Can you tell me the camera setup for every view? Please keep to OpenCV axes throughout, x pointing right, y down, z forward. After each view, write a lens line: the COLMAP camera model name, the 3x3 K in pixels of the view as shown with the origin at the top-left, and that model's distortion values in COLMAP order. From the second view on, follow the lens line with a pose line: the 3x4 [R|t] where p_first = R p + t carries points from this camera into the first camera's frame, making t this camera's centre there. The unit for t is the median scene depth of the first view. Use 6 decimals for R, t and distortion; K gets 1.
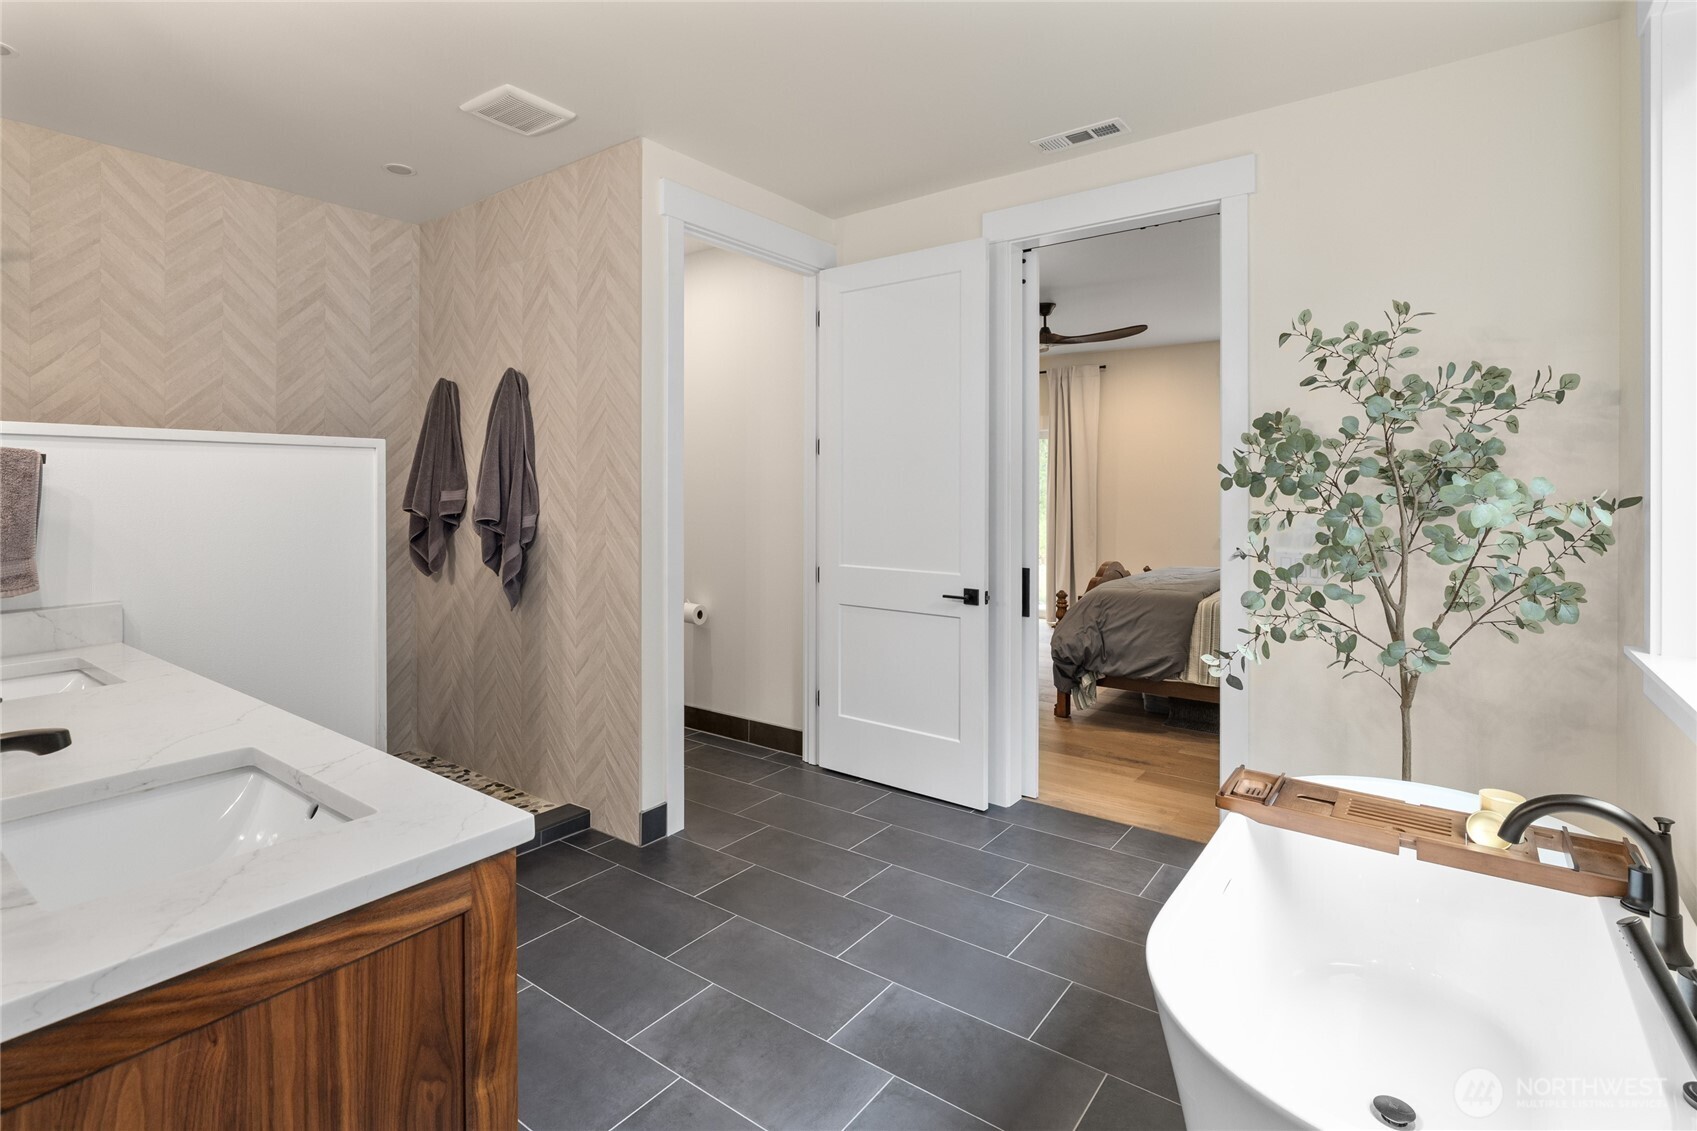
lens RADIAL K [[818.5, 0, 848.5], [0, 818.5, 565.5], [0, 0, 1]] dist [0.000841, 0.032051]
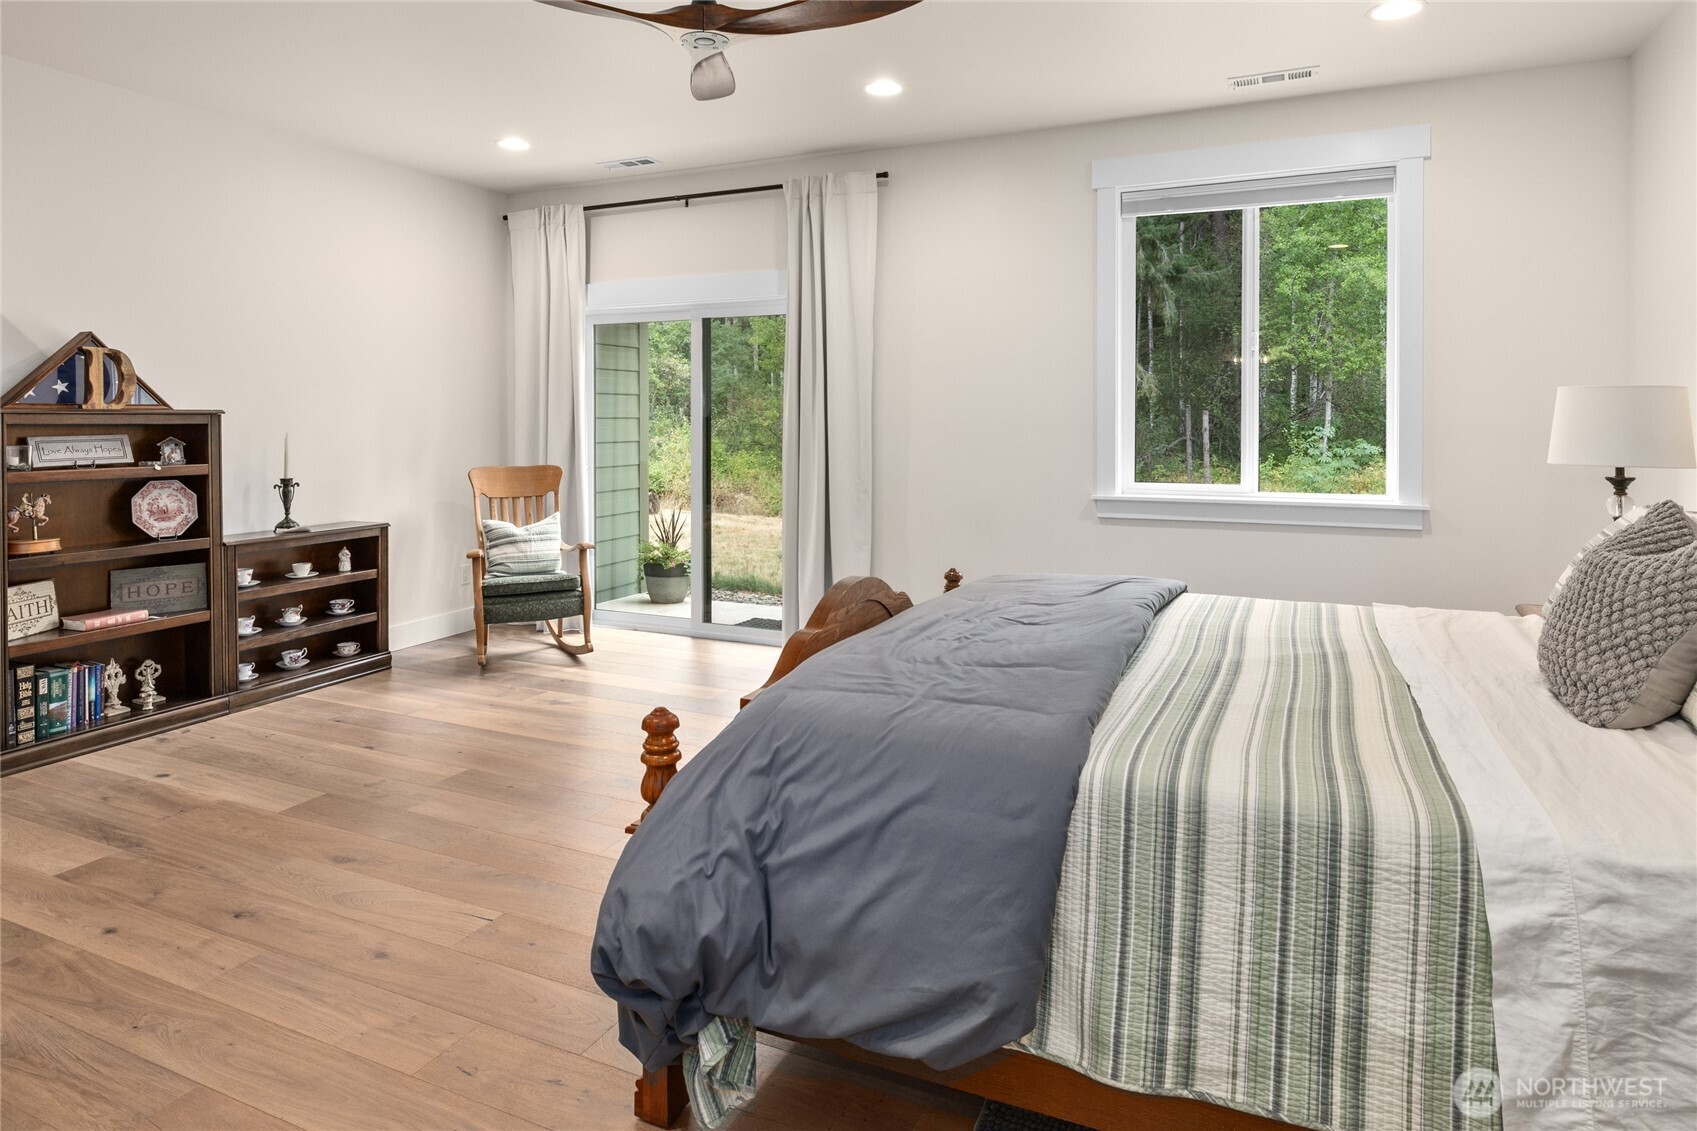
lens RADIAL K [[973.0, 0, 848.5], [0, 973.0, 565.5], [0, 0, 1]] dist [0.002815, 0.001417]
pose [[0.978717, -0.025402, 0.203636, 0.272415], [0.015174, 0.998551, 0.051630, -0.043276], [-0.204652, -0.047441, 0.977684, 0.667736]]
